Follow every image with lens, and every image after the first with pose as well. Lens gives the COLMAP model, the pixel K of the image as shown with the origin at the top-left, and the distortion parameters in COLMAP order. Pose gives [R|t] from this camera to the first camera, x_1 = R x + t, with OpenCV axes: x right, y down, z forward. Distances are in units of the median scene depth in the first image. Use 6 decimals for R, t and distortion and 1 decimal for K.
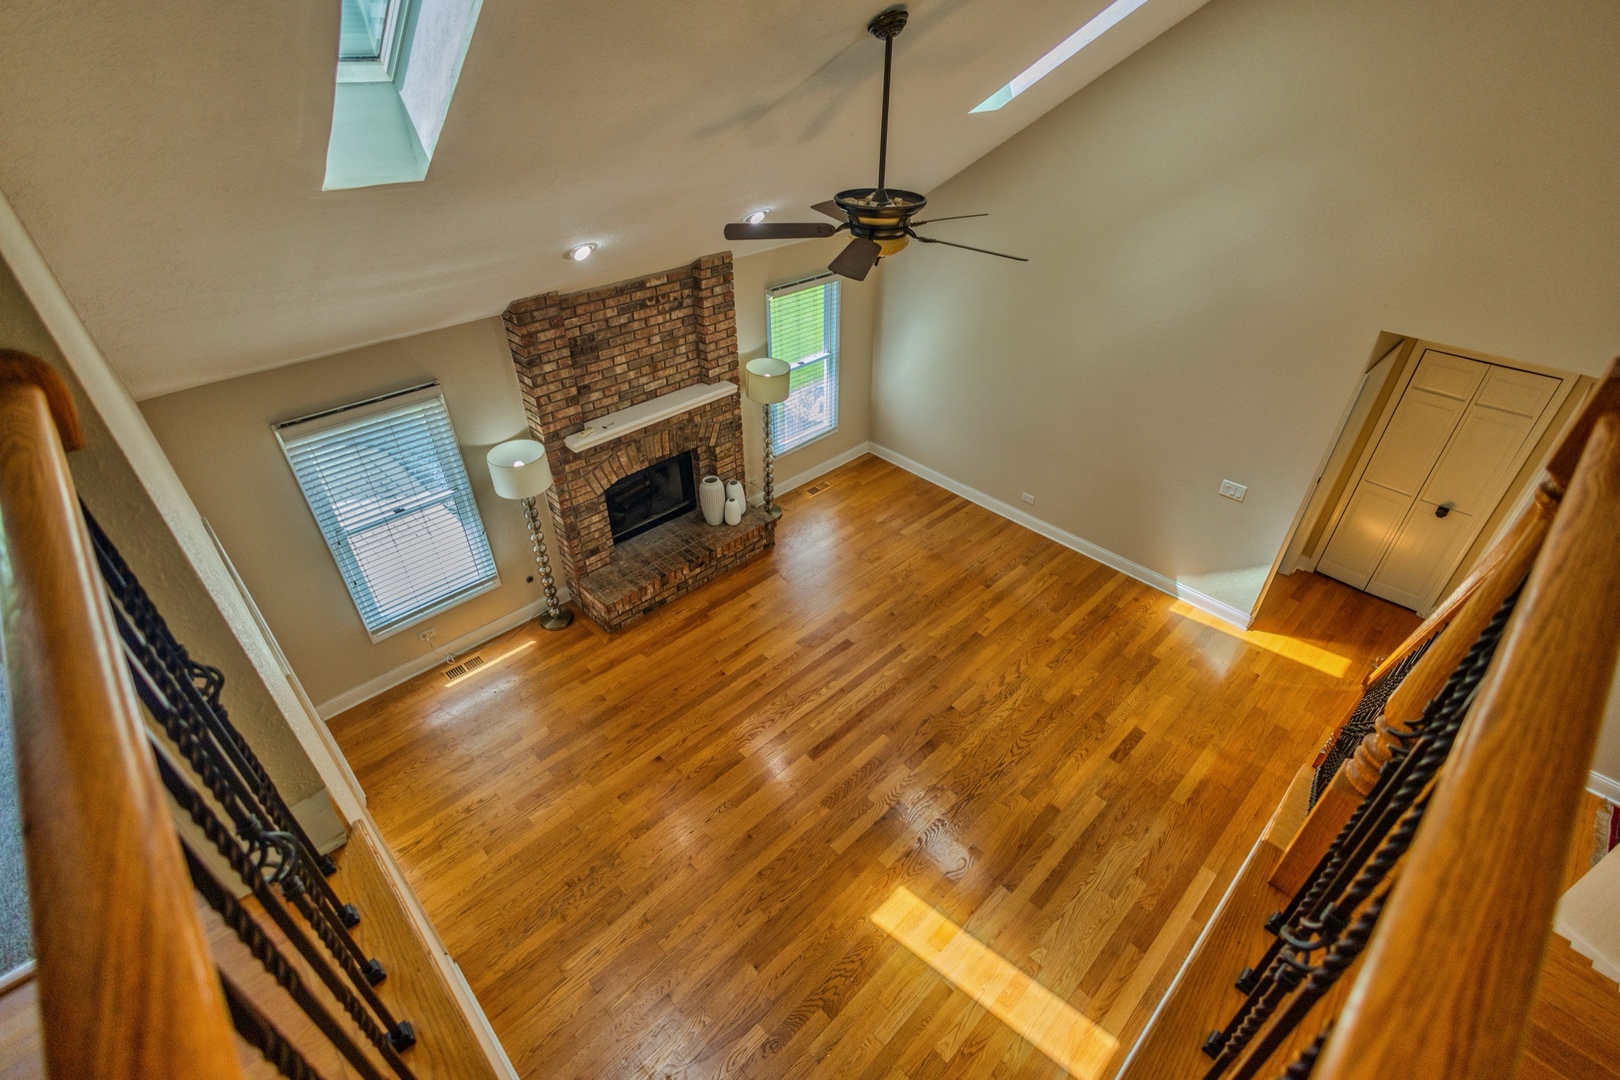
lens RADIAL K [[731.8, 0, 808.5], [0, 731.8, 532.3], [0, 0, 1]] dist [0.010600, 0.000233]
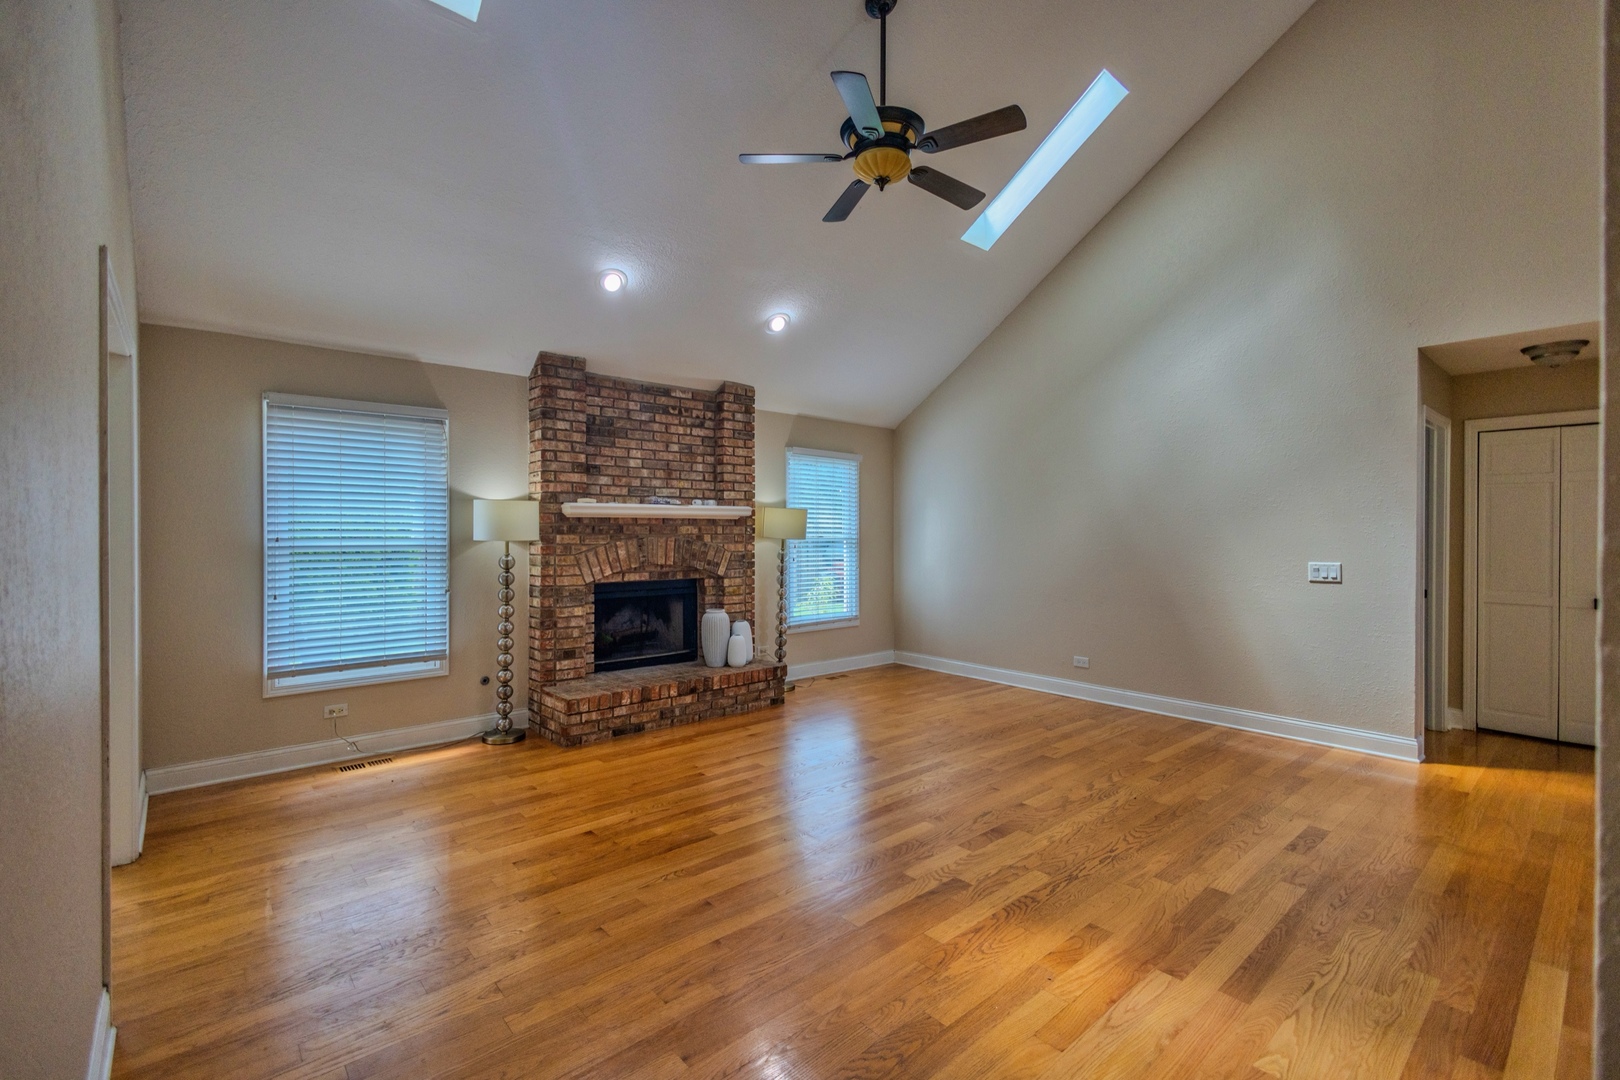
lens RADIAL K [[699.6, 0, 802.0], [0, 699.6, 535.5], [0, 0, 1]] dist [0.009710, -0.000423]
pose [[0.998551, 0.001862, -0.053775, 0.020820], [-0.032051, 0.823330, -0.566657, 0.378418], [0.043220, 0.567560, 0.822197, 0.278269]]
